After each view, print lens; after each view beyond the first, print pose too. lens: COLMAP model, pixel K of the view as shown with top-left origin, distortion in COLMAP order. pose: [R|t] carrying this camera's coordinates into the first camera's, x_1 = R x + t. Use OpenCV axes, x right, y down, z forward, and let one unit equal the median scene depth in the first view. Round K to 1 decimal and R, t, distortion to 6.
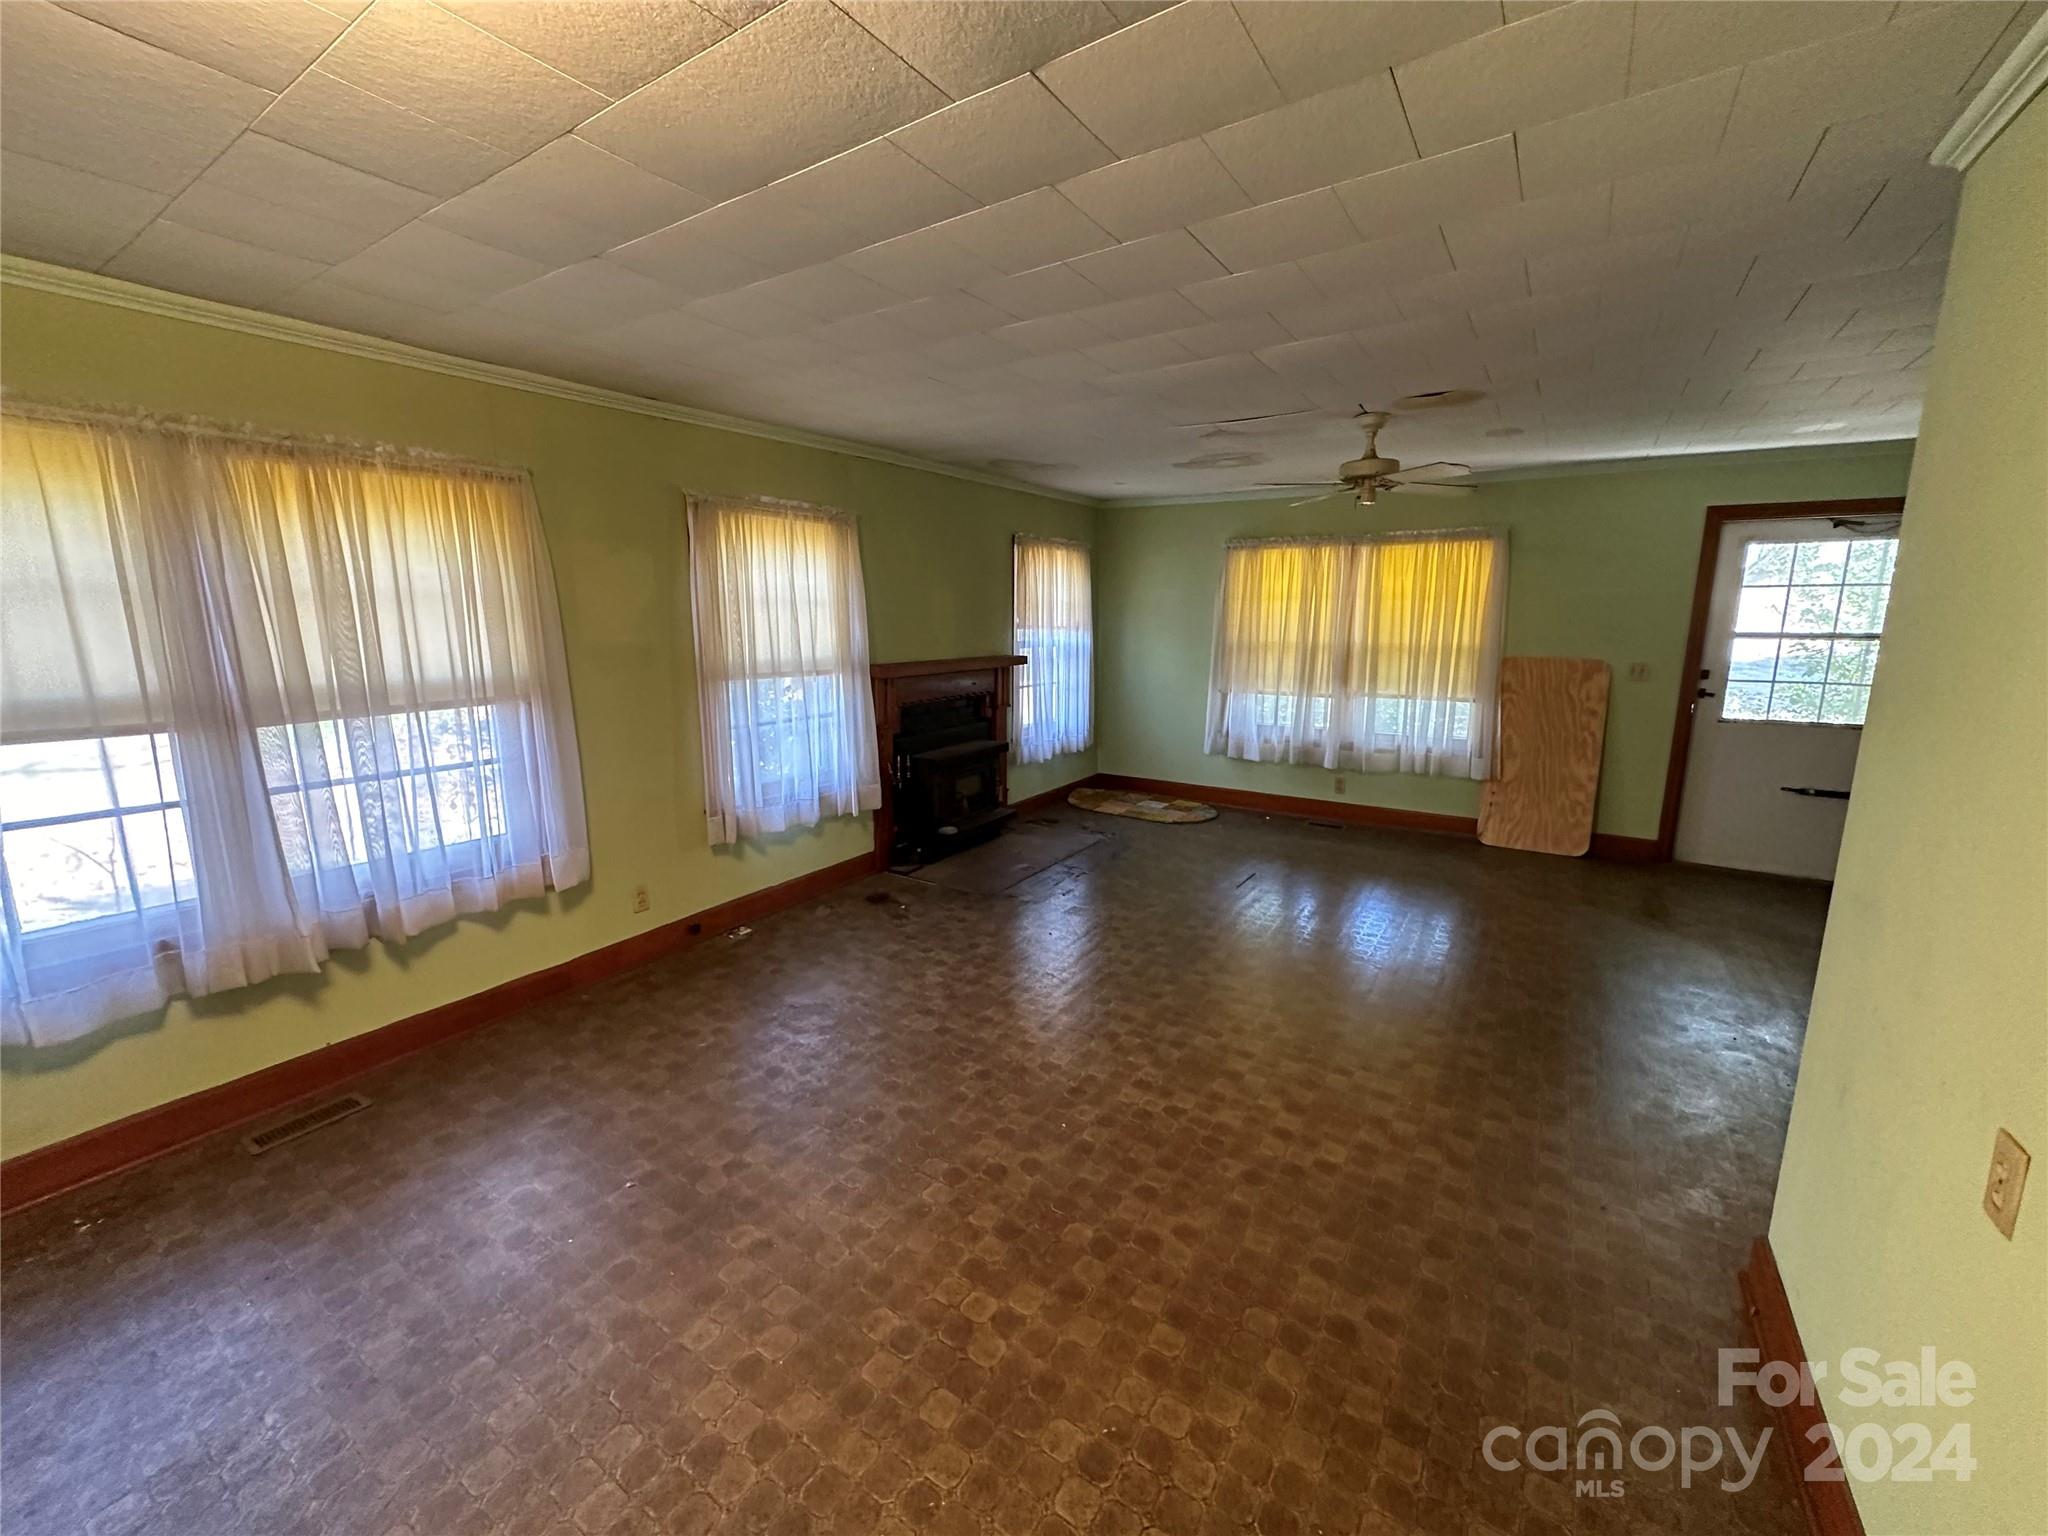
lens RADIAL K [[818.8, 0, 1019.8], [0, 818.8, 767.7], [0, 0, 1]] dist [0.001201, 0.000105]
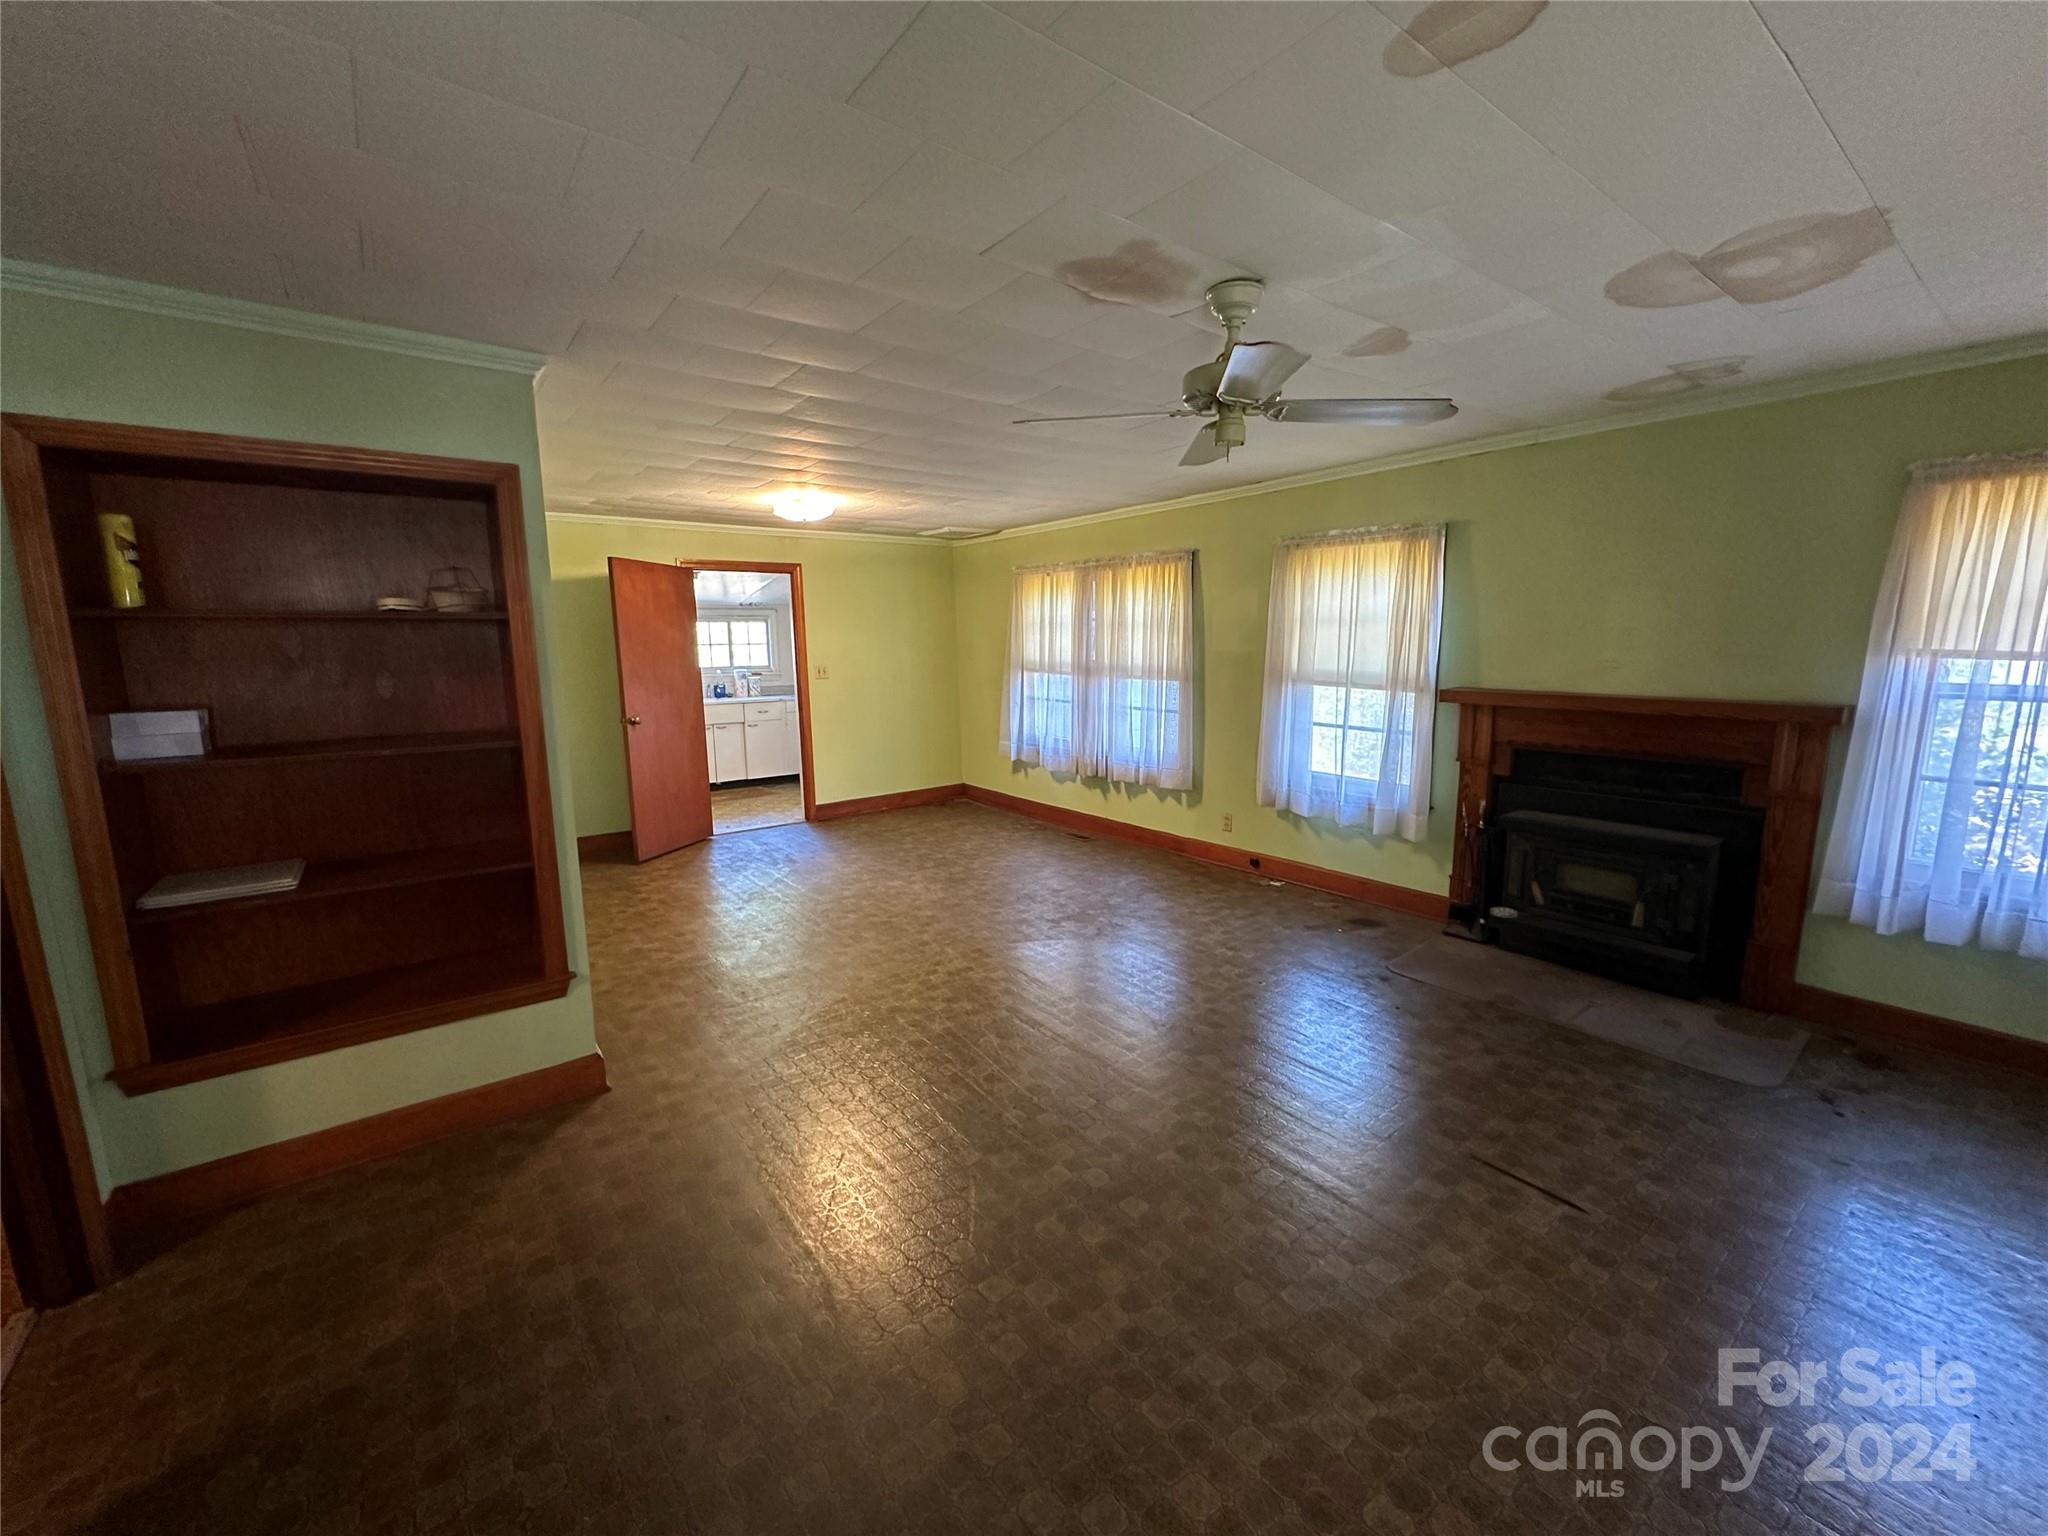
lens RADIAL K [[818.8, 0, 1020.3], [0, 818.8, 773.9], [0, 0, 1]] dist [0.001201, 0.000105]
pose [[-0.329762, 0.169897, -0.928651, 0.976354], [-0.160664, 0.959224, 0.232542, -0.199499], [0.930292, 0.225884, -0.289020, 1.005710]]
